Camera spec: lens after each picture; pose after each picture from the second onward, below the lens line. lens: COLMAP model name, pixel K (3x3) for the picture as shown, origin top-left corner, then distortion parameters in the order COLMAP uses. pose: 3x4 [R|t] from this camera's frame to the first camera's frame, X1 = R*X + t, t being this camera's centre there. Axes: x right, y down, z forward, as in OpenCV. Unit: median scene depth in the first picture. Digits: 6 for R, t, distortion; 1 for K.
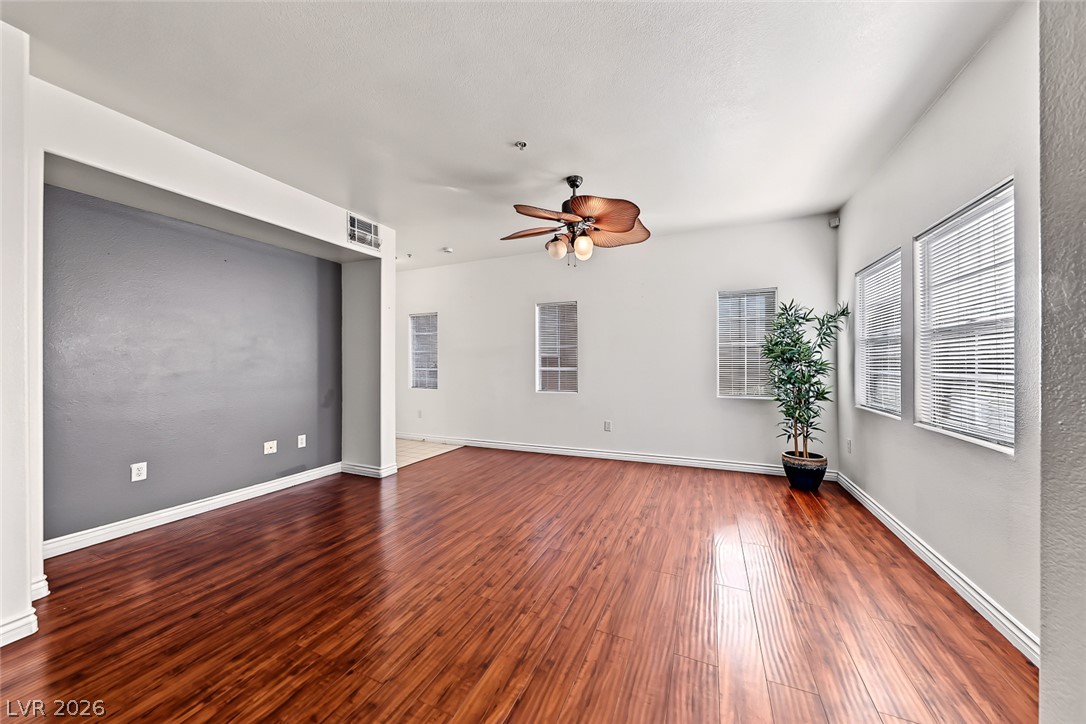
lens RADIAL K [[379.9, 0, 537.7], [0, 379.9, 362.4], [0, 0, 1]] dist [-0.001396, 0.000718]
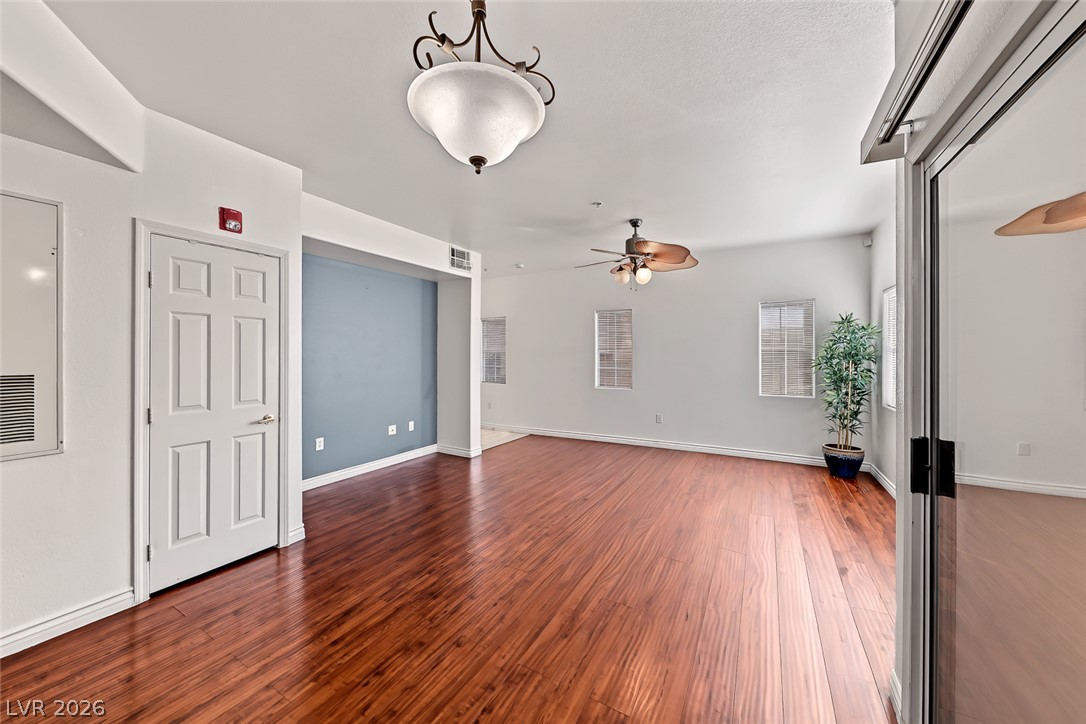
lens RADIAL K [[379.9, 0, 542.4], [0, 379.9, 354.2], [0, 0, 1]] dist [-0.001396, 0.000718]
pose [[0.995016, 0.002877, -0.099678, -0.067304], [-0.002980, 0.999995, -0.000887, -0.032814], [0.099675, 0.001180, 0.995019, -0.223339]]
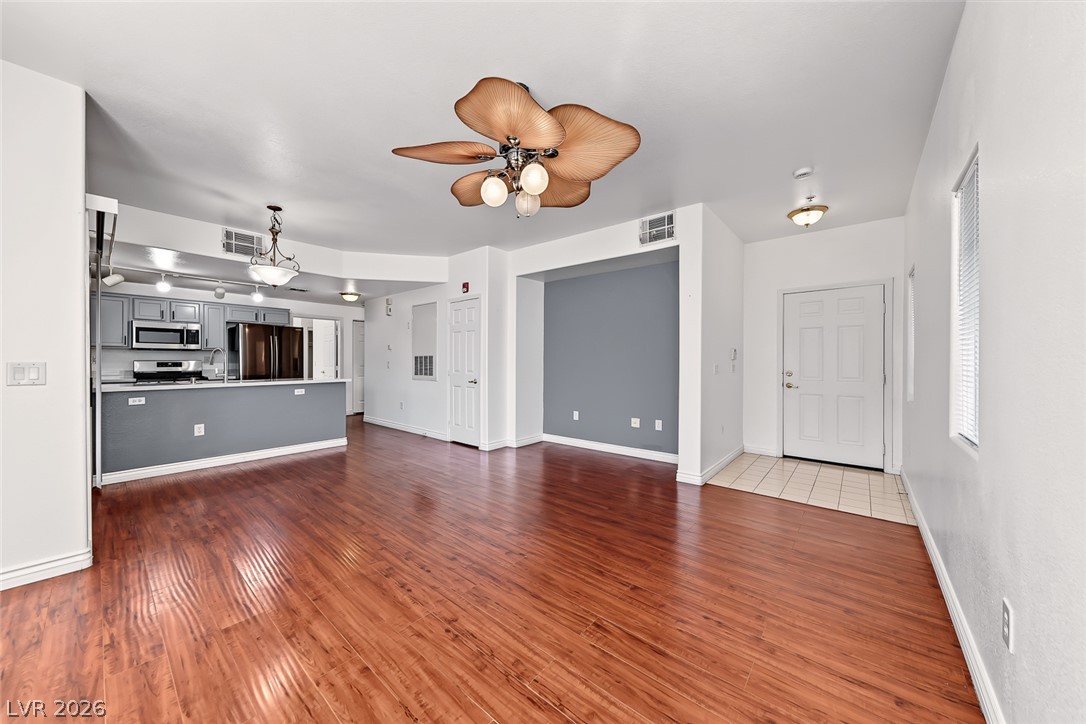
lens RADIAL K [[379.9, 0, 544.0], [0, 379.9, 362.7], [0, 0, 1]] dist [-0.001396, 0.000718]
pose [[-0.268941, 0.007795, -0.963125, 0.623470], [-0.003647, 0.999952, 0.009112, 0.005989], [0.963150, 0.005963, -0.268900, 1.019584]]
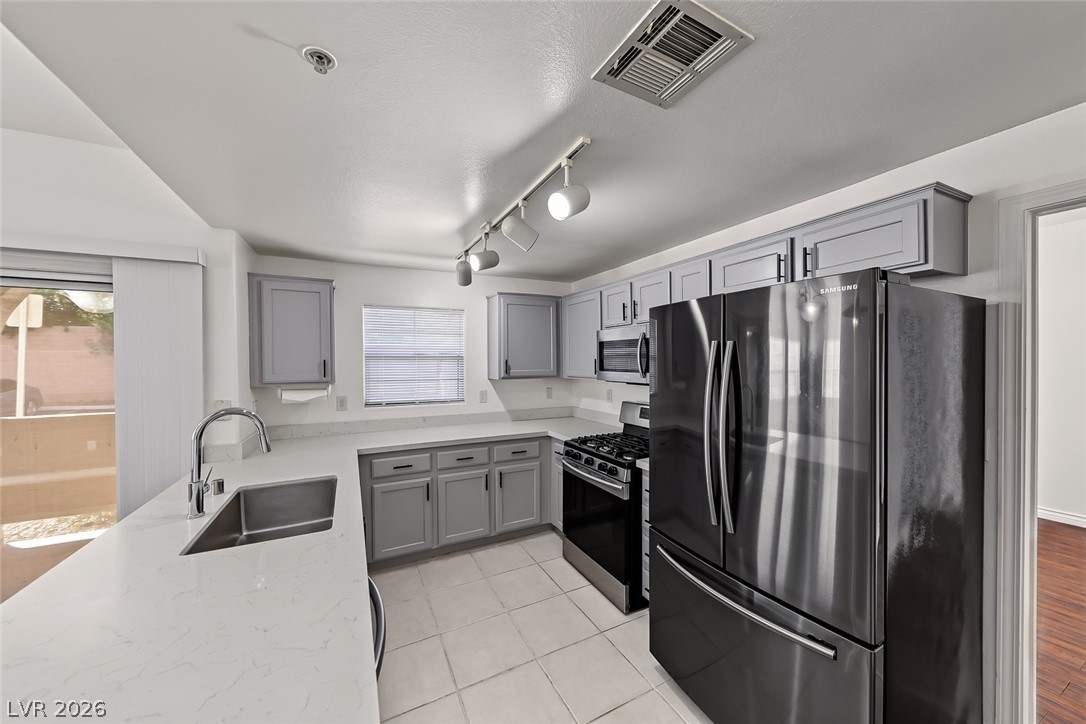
lens RADIAL K [[379.9, 0, 550.2], [0, 379.9, 364.5], [0, 0, 1]] dist [-0.001396, 0.000718]
pose [[-0.779333, 0.002785, 0.626604, -0.780258], [0.009593, 0.999926, 0.007486, -0.072482], [-0.626536, 0.011845, -0.779302, -0.184343]]
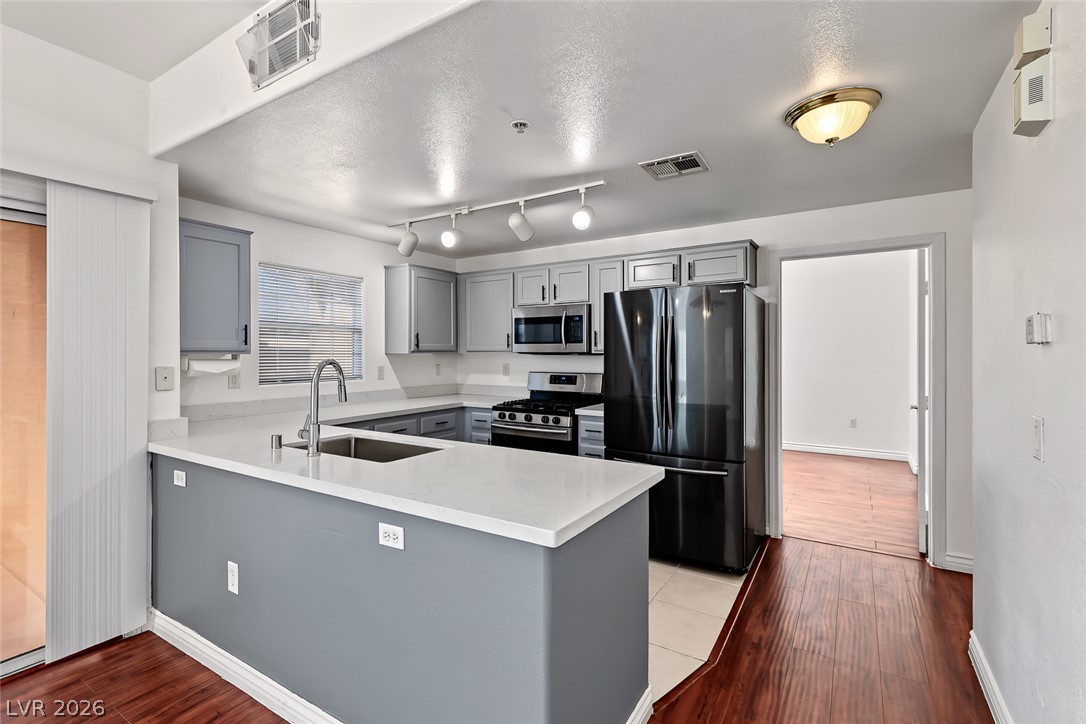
lens RADIAL K [[485.4, 0, 545.1], [0, 485.4, 352.9], [0, 0, 1]] dist [0.007731, -0.001657]
pose [[-0.990764, 0.006493, 0.135444, -0.581738], [0.006717, 0.999977, 0.001196, -0.030903], [-0.135433, 0.002094, -0.990784, 0.254765]]
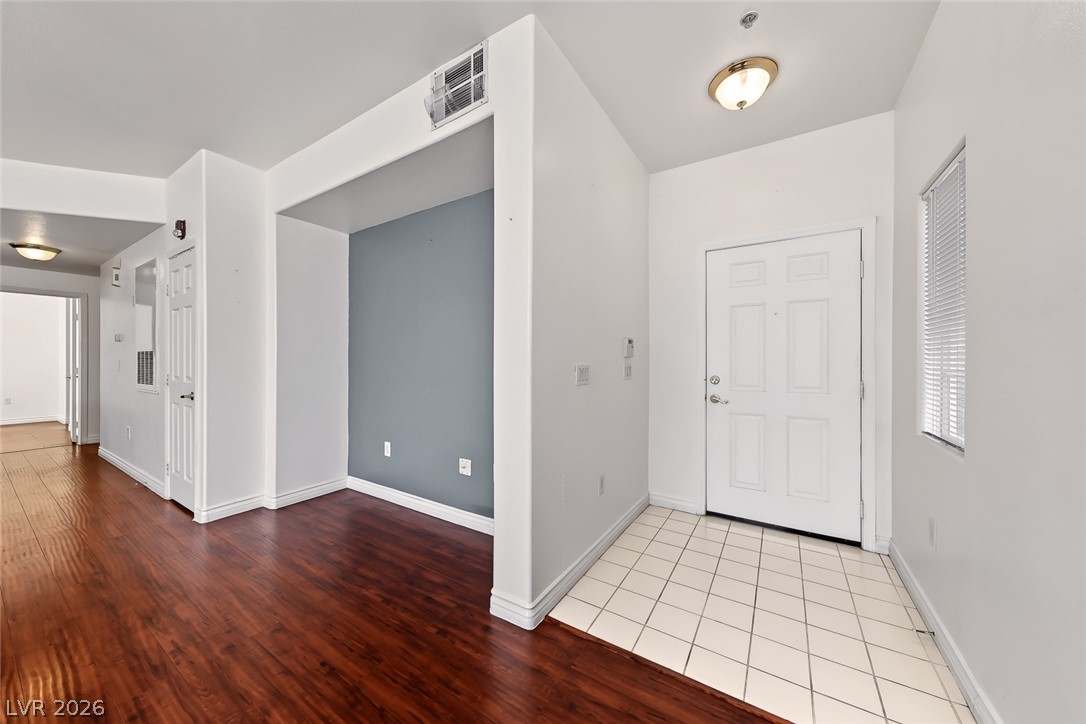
lens RADIAL K [[379.9, 0, 540.9], [0, 379.9, 359.9], [0, 0, 1]] dist [-0.001396, 0.000718]
pose [[-0.144123, 0.000511, -0.989560, 0.017537], [-0.003829, 0.999992, 0.001074, 0.010773], [0.989552, 0.003943, -0.144120, 1.222378]]
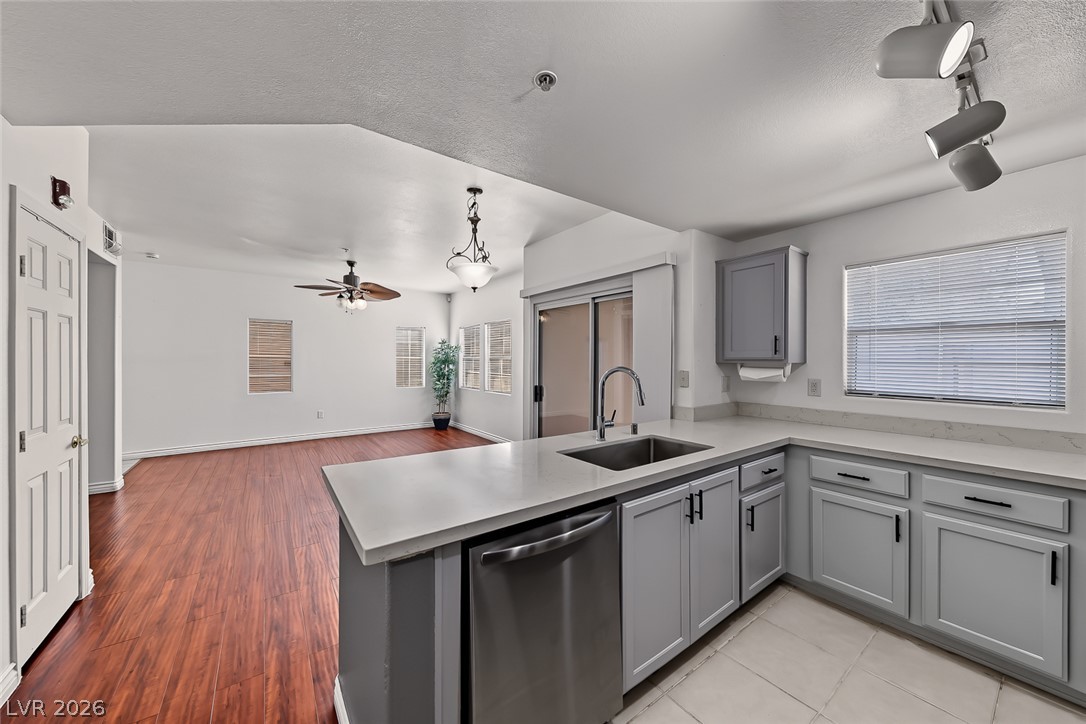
lens RADIAL K [[379.9, 0, 535.9], [0, 379.9, 361.2], [0, 0, 1]] dist [-0.001396, 0.000718]
pose [[0.502335, 0.002103, 0.864671, -0.782092], [-0.001427, 0.999998, -0.001603, -0.032620], [-0.864672, -0.000429, 0.502337, -0.453576]]
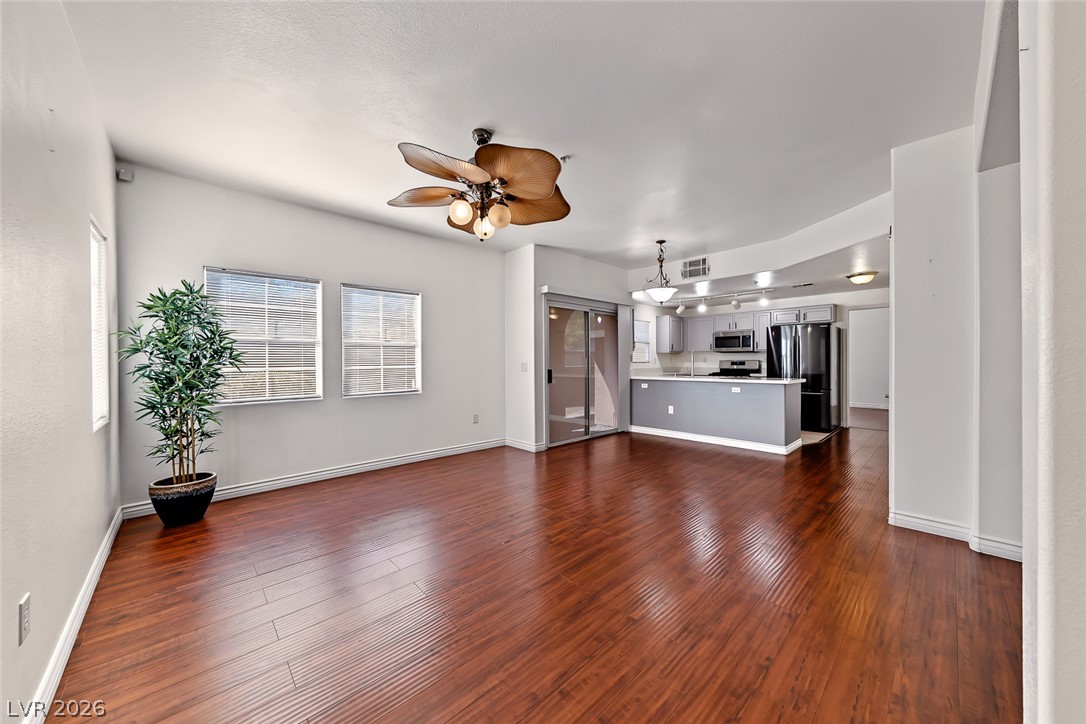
lens RADIAL K [[379.9, 0, 539.6], [0, 379.9, 363.3], [0, 0, 1]] dist [-0.001396, 0.000718]
pose [[-0.922263, 0.005981, 0.386516, -0.273426], [0.010136, 0.999911, 0.008712, 0.004161], [-0.386429, 0.011952, -0.922242, 1.411121]]
